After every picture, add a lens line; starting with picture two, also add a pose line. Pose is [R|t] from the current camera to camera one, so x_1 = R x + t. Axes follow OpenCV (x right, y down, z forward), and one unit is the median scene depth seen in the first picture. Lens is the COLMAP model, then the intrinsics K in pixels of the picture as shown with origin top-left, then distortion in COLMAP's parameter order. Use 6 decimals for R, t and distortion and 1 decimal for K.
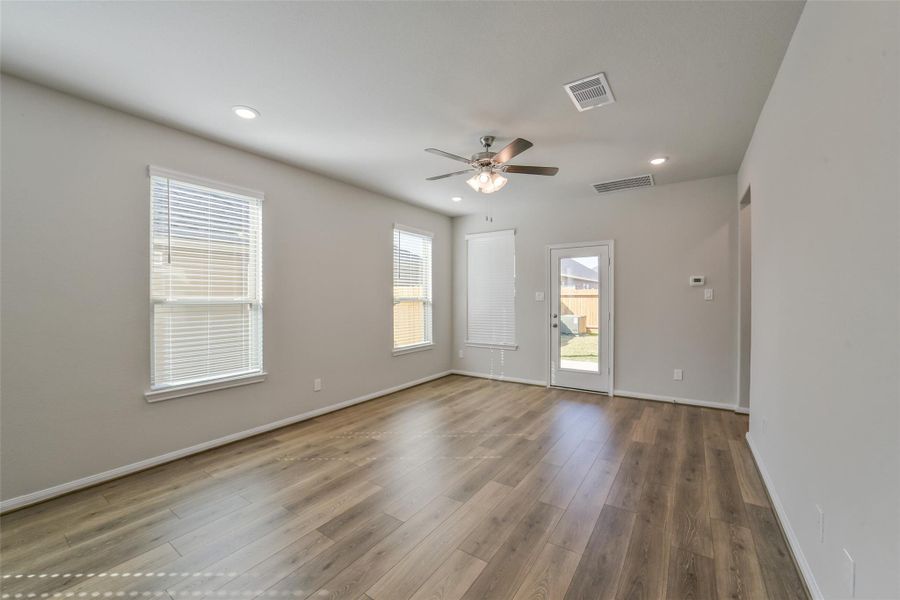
lens RADIAL K [[353.4, 0, 453.8], [0, 353.4, 299.3], [0, 0, 1]] dist [-0.041263, 0.009246]
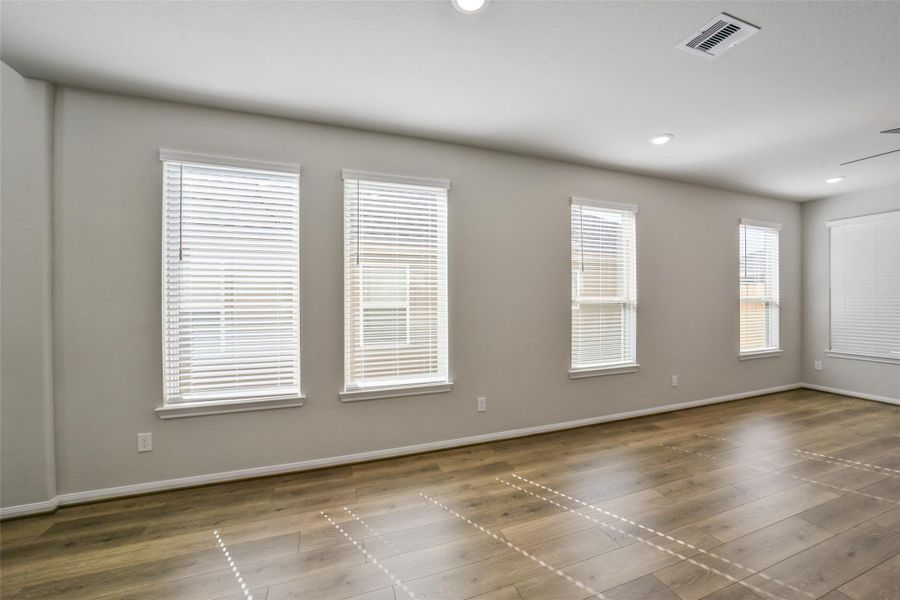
lens RADIAL K [[350.9, 0, 453.2], [0, 350.9, 299.0], [0, 0, 1]] dist [-0.039447, 0.009465]
pose [[0.811677, 0.000092, -0.584107, -0.328572], [-0.000705, 0.999999, -0.000821, -0.000639], [0.584107, 0.001078, 0.811676, -0.234345]]
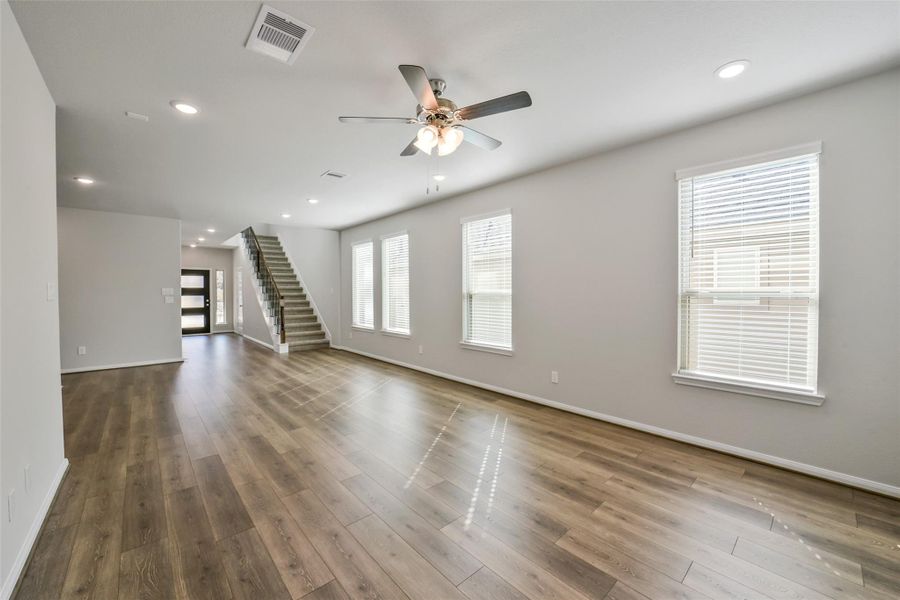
lens RADIAL K [[348.2, 0, 454.3], [0, 348.2, 301.2], [0, 0, 1]] dist [-0.040839, 0.008980]
pose [[-0.229987, 0.031687, -0.972678, 0.649450], [0.000701, 0.999475, 0.032395, -0.006817], [0.973193, 0.006769, -0.229888, 0.962333]]
